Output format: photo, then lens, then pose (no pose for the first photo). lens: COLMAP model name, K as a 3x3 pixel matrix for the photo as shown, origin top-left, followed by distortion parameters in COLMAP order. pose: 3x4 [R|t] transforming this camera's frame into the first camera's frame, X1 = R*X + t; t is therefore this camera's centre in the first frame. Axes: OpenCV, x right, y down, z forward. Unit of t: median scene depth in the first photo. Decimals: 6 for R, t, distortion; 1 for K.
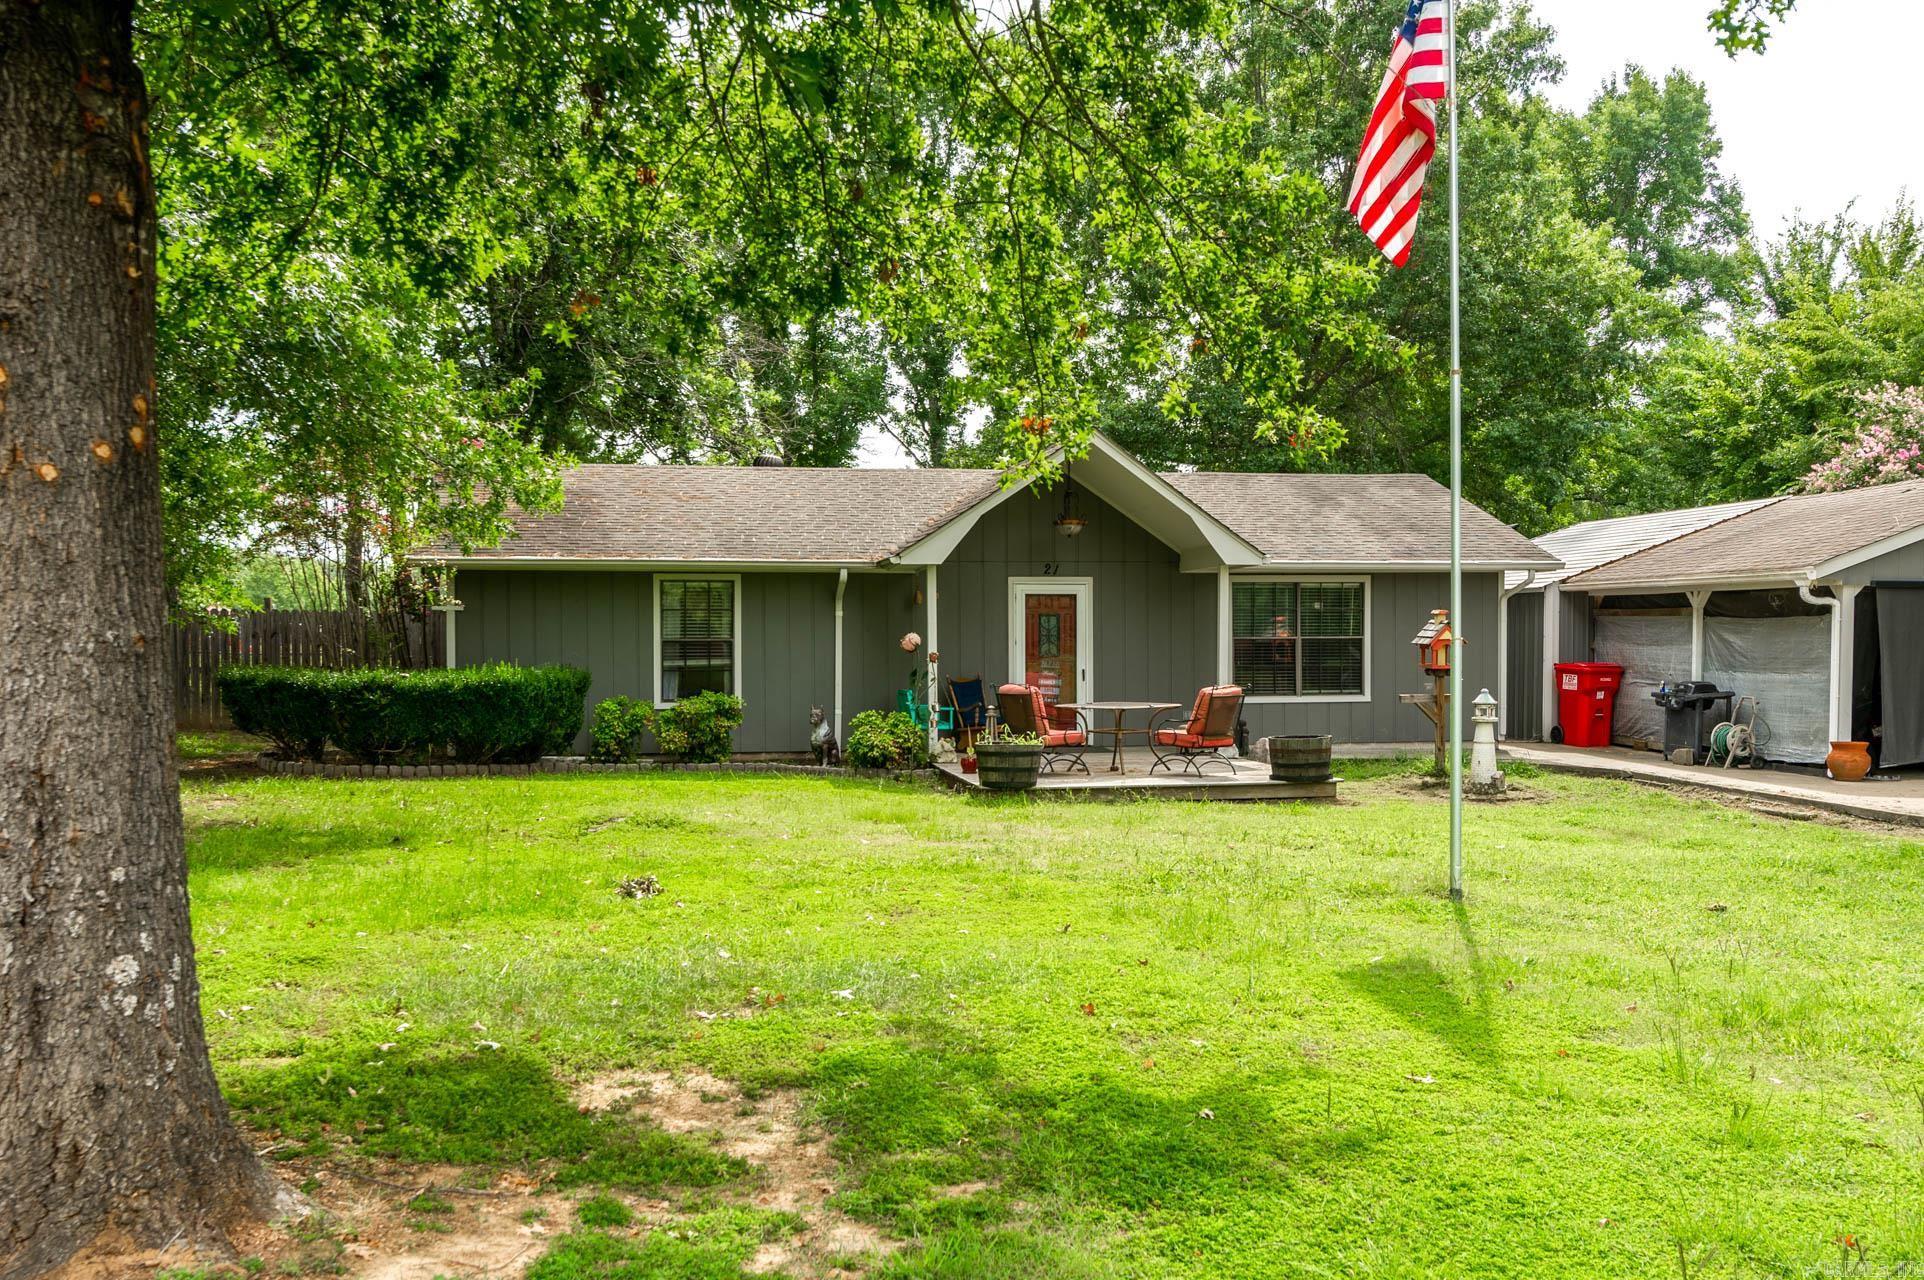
lens RADIAL K [[1879.3, 0, 1030.4], [0, 1879.3, 724.4], [0, 0, 1]] dist [-0.013996, 0.000000]
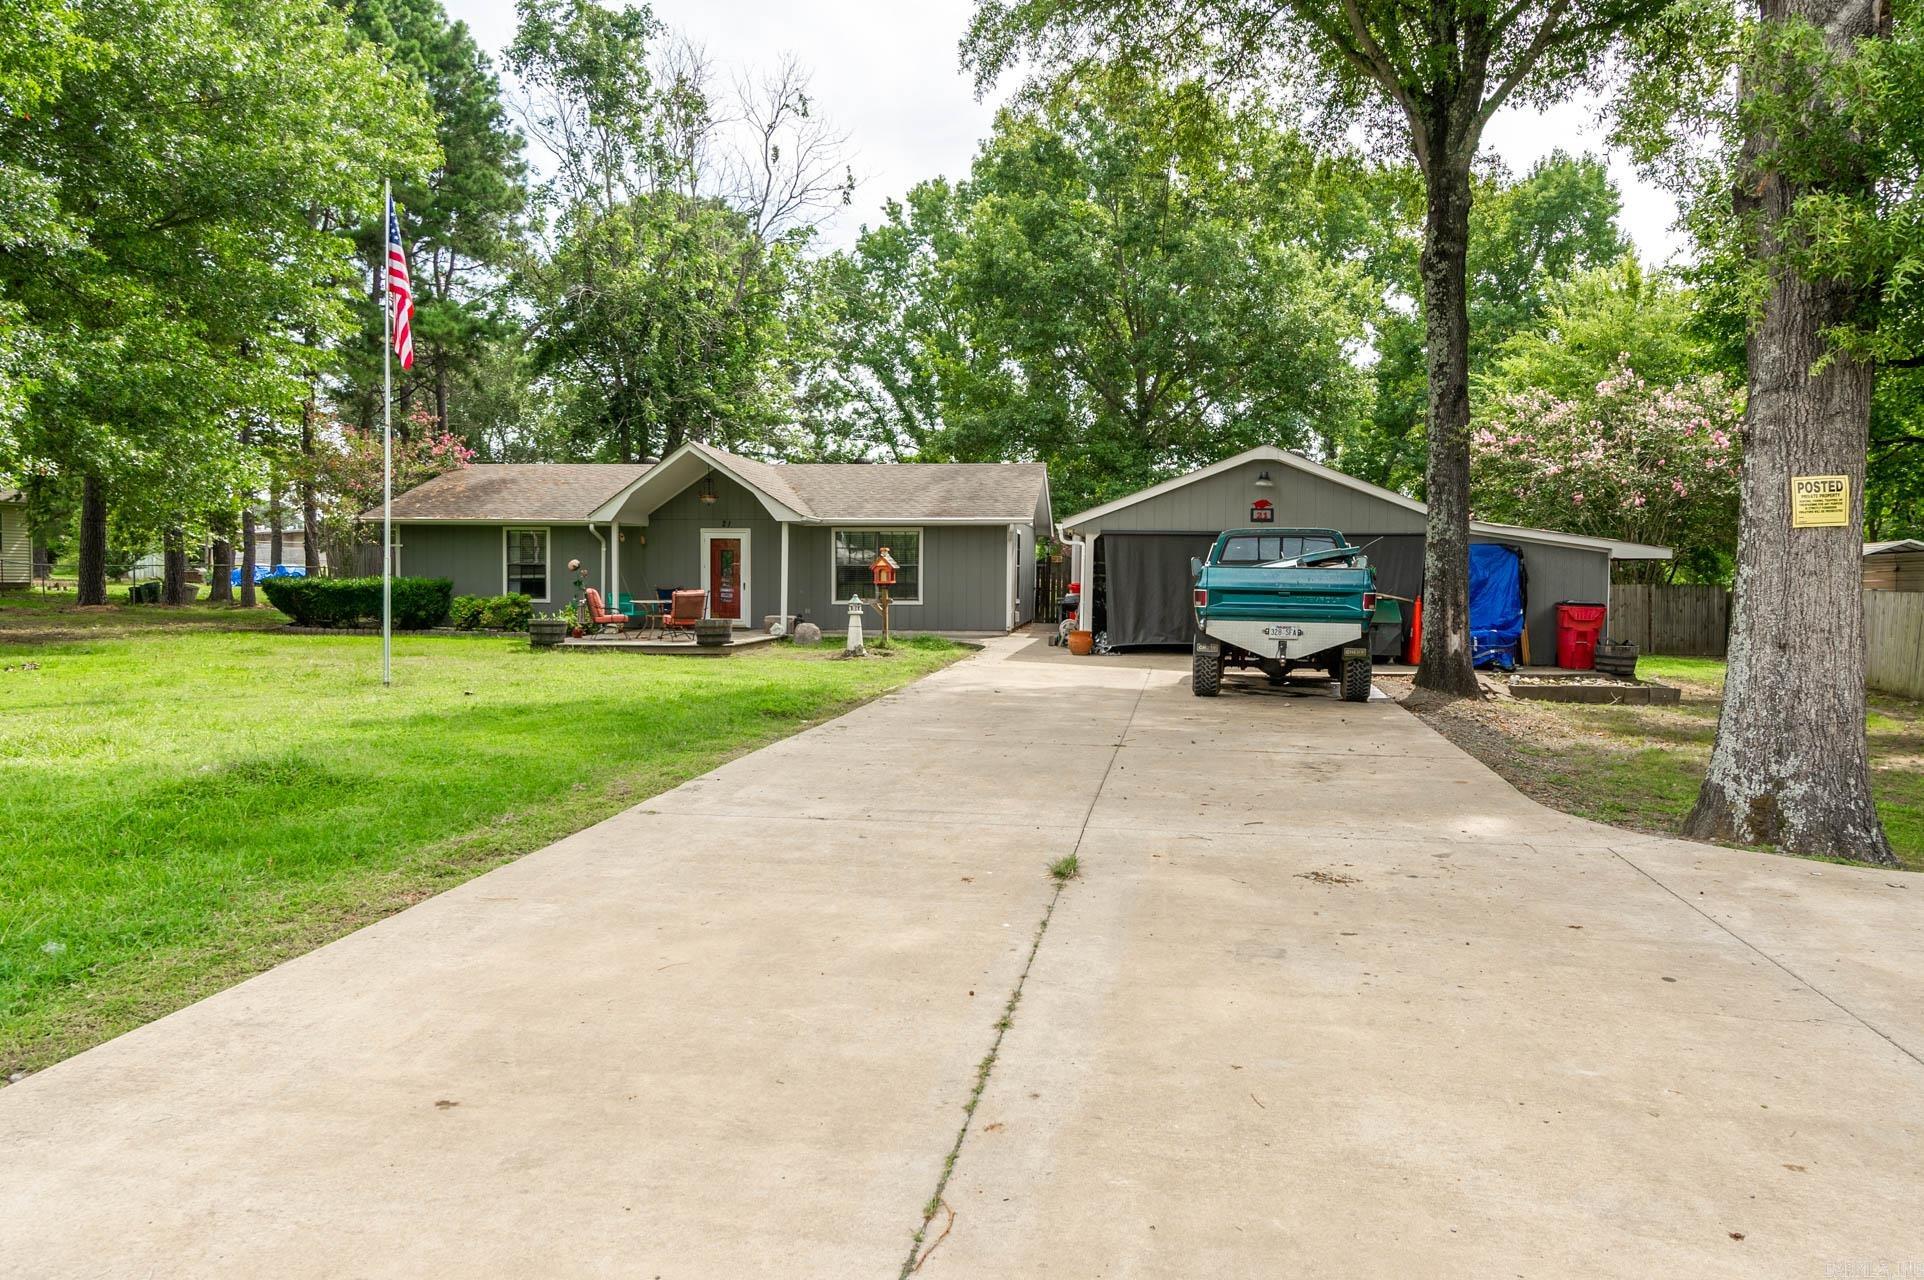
lens RADIAL K [[1359.3, 0, 1020.3], [0, 1359.3, 620.8], [0, 0, 1]] dist [0.005392, 0.002402]
pose [[0.963947, 0.017534, -0.265516, 0.643532], [-0.020815, 0.999738, -0.009550, 0.011893], [0.265279, 0.014733, 0.964059, -0.117406]]
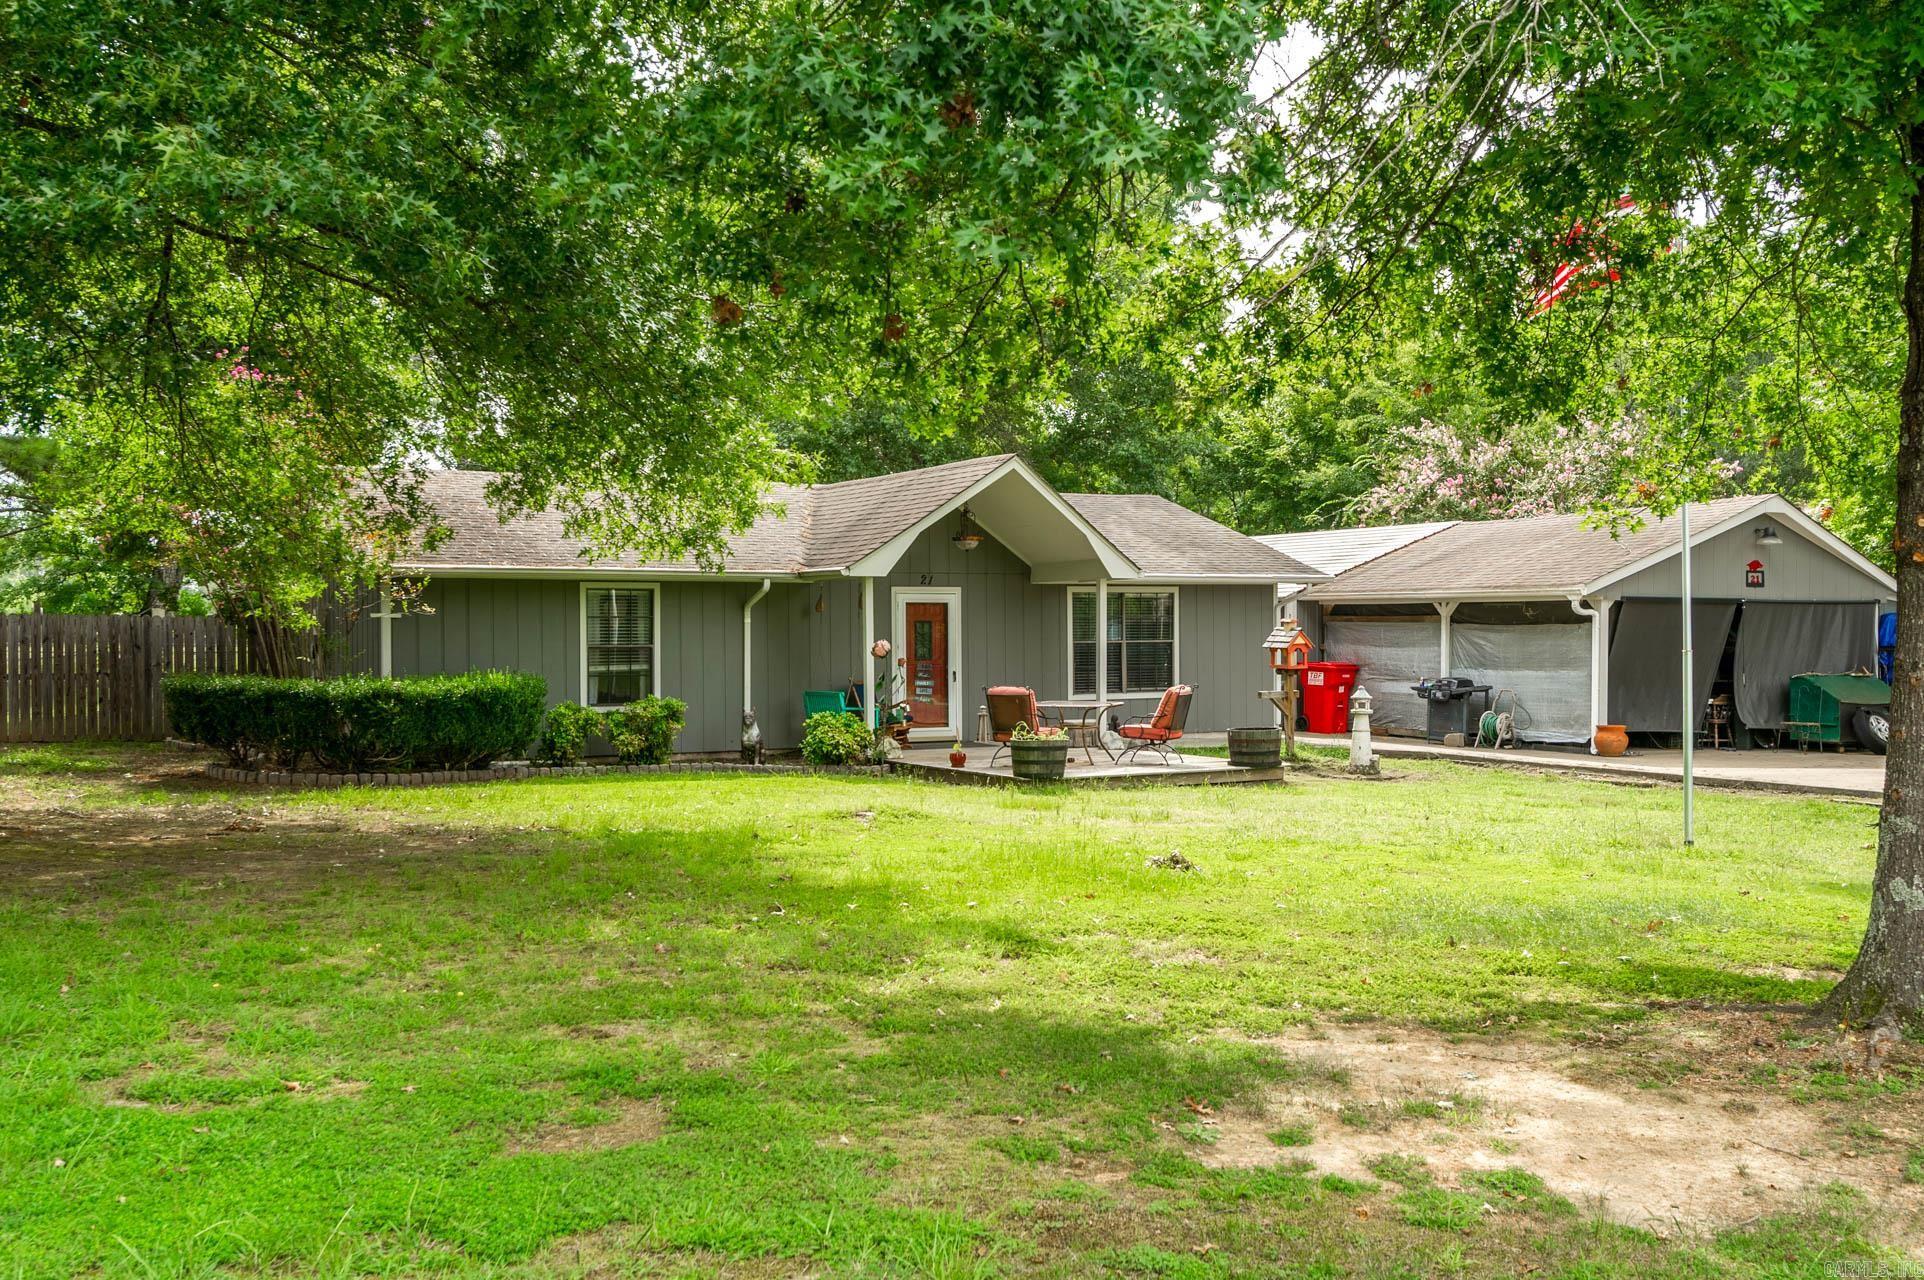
lens RADIAL K [[1879.3, 0, 958.3], [0, 1879.3, 656.5], [0, 0, 1]] dist [-0.013996, 0.000000]
pose [[0.948893, -0.005305, 0.315552, -0.343318], [0.015972, 0.999385, -0.031228, -0.004091], [-0.315193, 0.034672, 0.948394, -0.042500]]
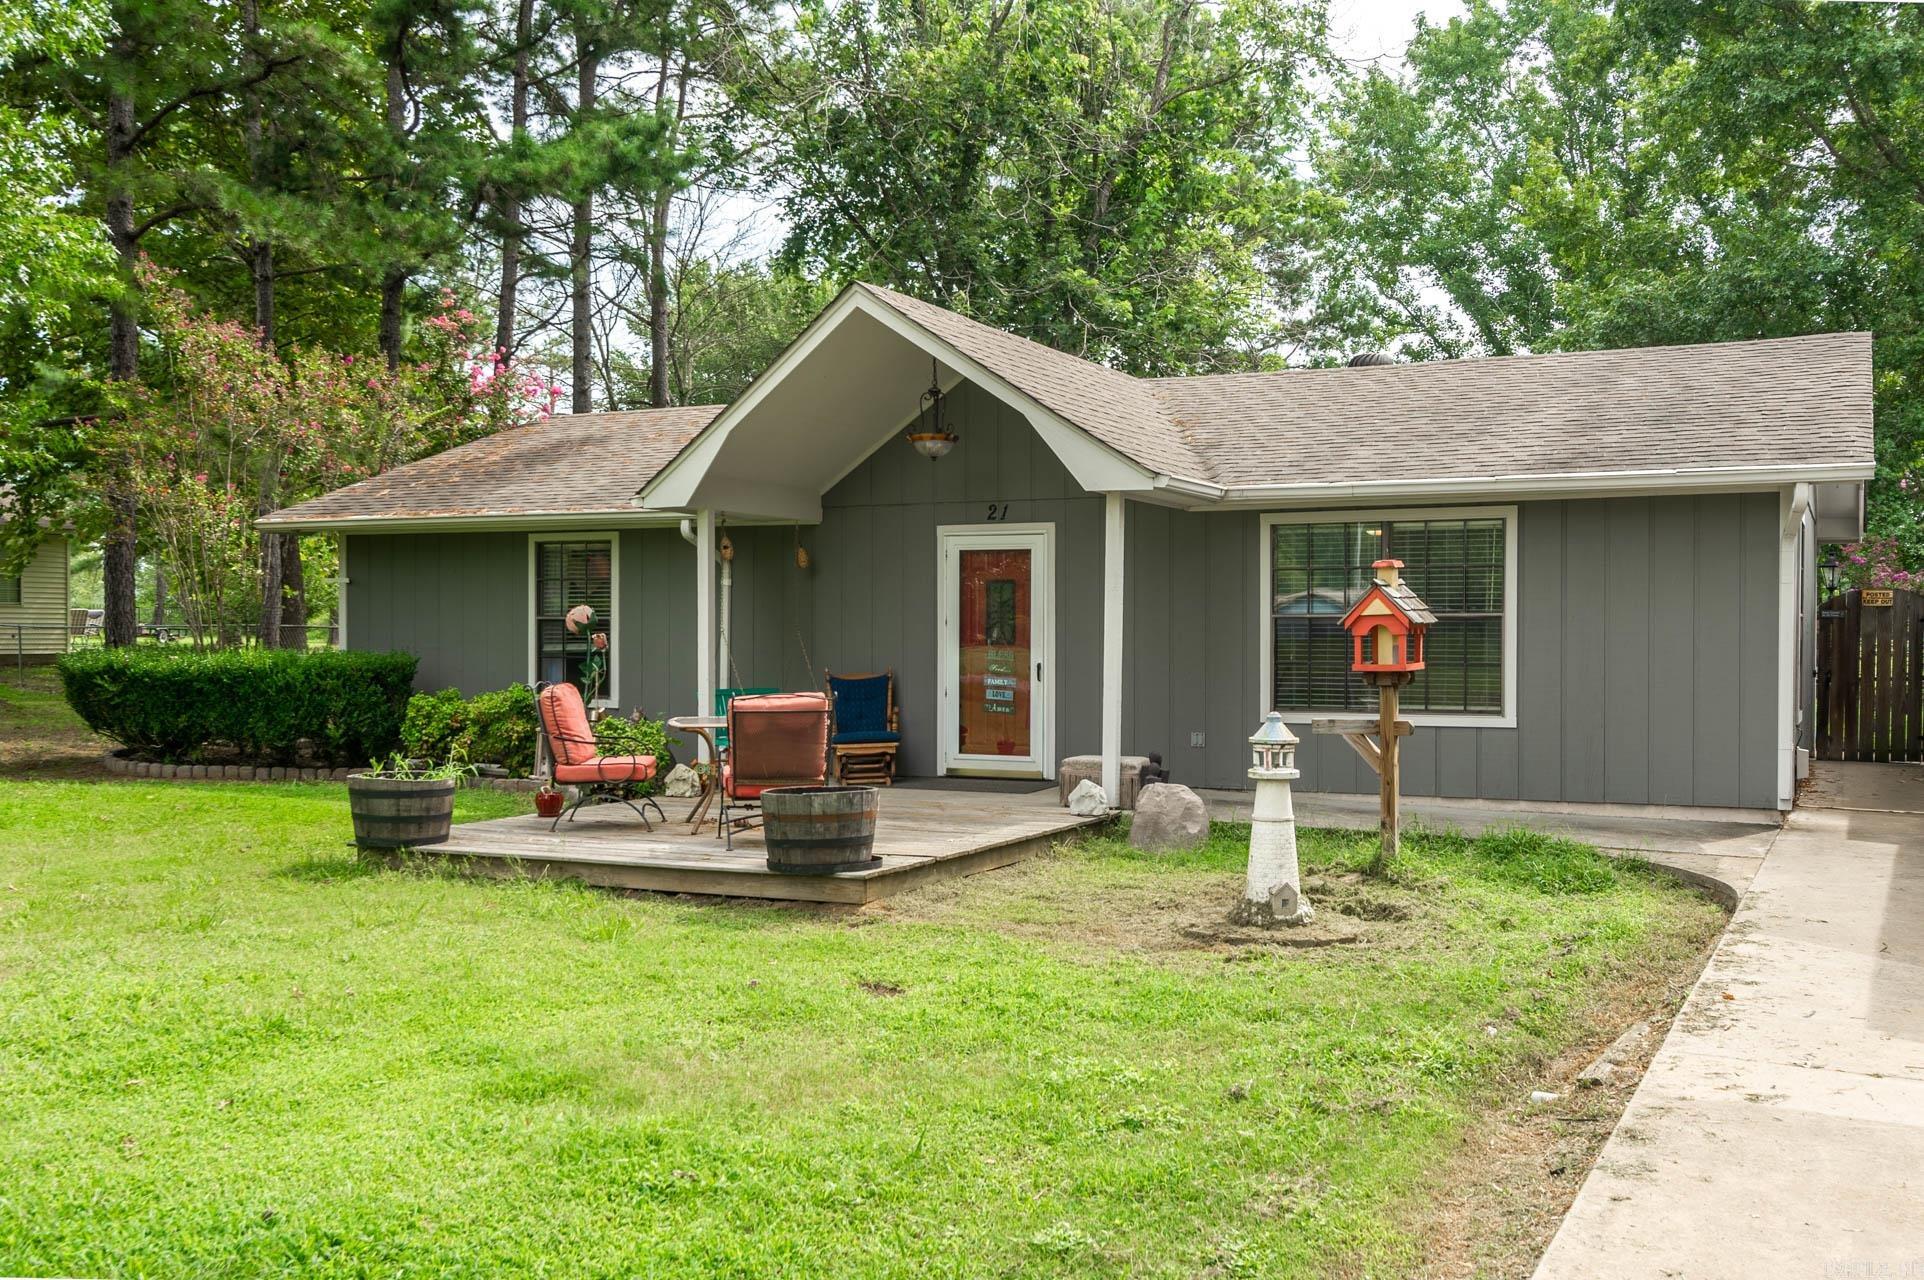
lens RADIAL K [[1879.3, 0, 961.6], [0, 1879.3, 647.0], [0, 0, 1]] dist [-0.013996, 0.000000]
pose [[0.804249, 0.009503, -0.594217, 0.429714], [-0.030951, 0.999185, -0.025911, -0.018931], [0.593486, 0.039231, 0.803888, 0.500405]]
